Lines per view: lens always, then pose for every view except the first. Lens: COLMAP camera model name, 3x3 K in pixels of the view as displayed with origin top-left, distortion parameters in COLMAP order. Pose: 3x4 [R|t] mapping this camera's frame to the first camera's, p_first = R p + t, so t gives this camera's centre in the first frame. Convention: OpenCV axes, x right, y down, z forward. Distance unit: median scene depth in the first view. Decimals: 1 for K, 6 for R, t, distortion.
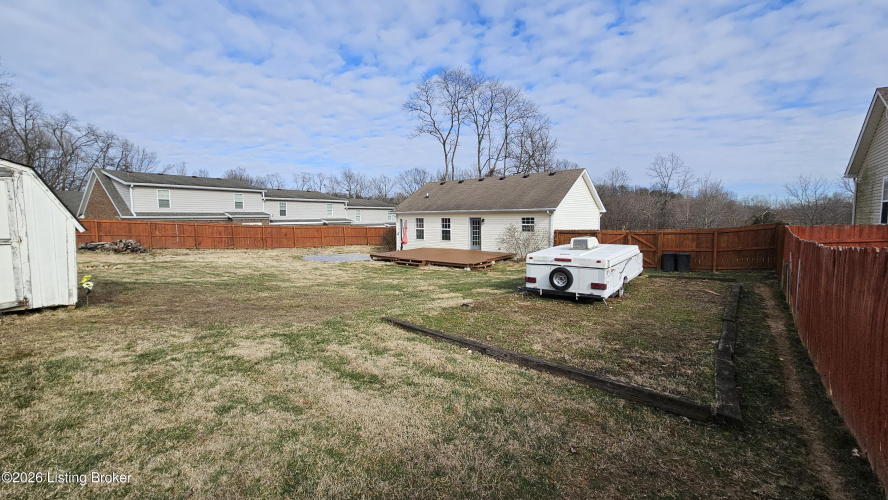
lens RADIAL K [[362.3, 0, 444.9], [0, 362.3, 245.9], [0, 0, 1]] dist [0.001722, 0.000117]
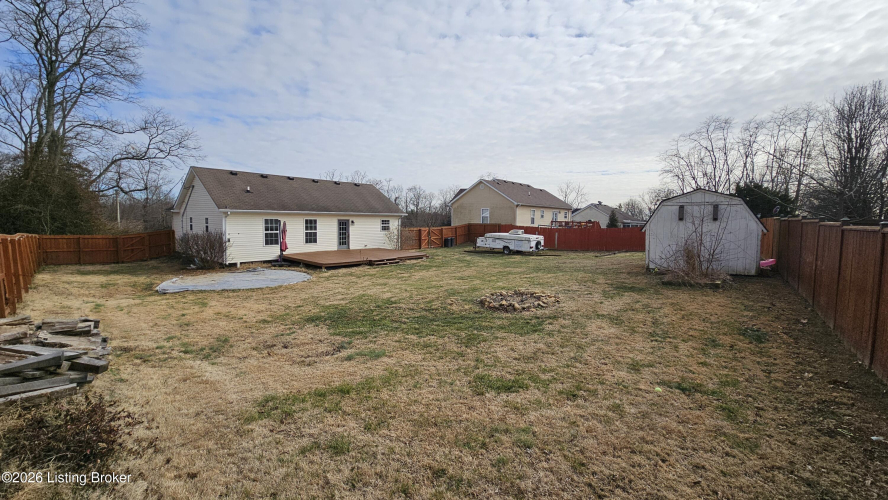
lens RADIAL K [[362.3, 0, 444.9], [0, 362.3, 245.9], [0, 0, 1]] dist [0.001722, 0.000117]
pose [[0.009578, -0.069109, 0.997563, -0.978792], [0.063082, 0.995664, 0.068372, -0.053646], [-0.997962, 0.062273, 0.013896, 0.683295]]
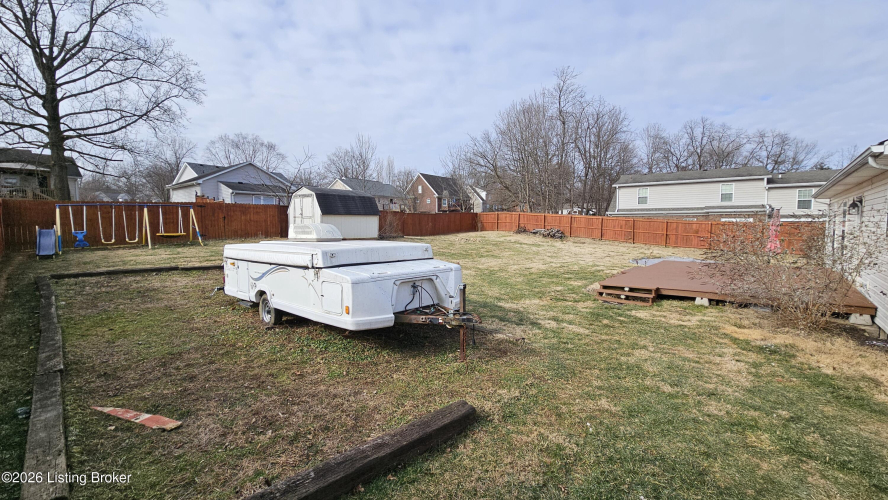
lens RADIAL K [[362.3, 0, 444.9], [0, 362.3, 245.9], [0, 0, 1]] dist [0.001722, 0.000117]
pose [[-0.052228, 0.074925, -0.995821, 0.473551], [-0.075682, 0.994017, 0.078758, -0.025885], [0.995763, 0.079479, -0.046245, 0.593554]]
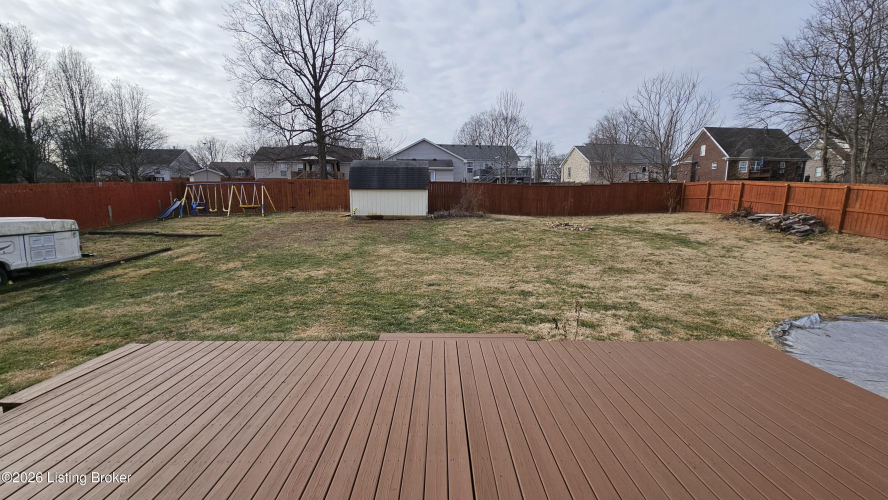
lens RADIAL K [[362.3, 0, 444.9], [0, 362.3, 245.9], [0, 0, 1]] dist [0.001722, 0.000117]
pose [[-0.766288, 0.098440, -0.634912, 0.048250], [-0.046353, 0.977148, 0.207446, -0.060678], [0.640823, 0.188393, -0.744213, 0.986926]]
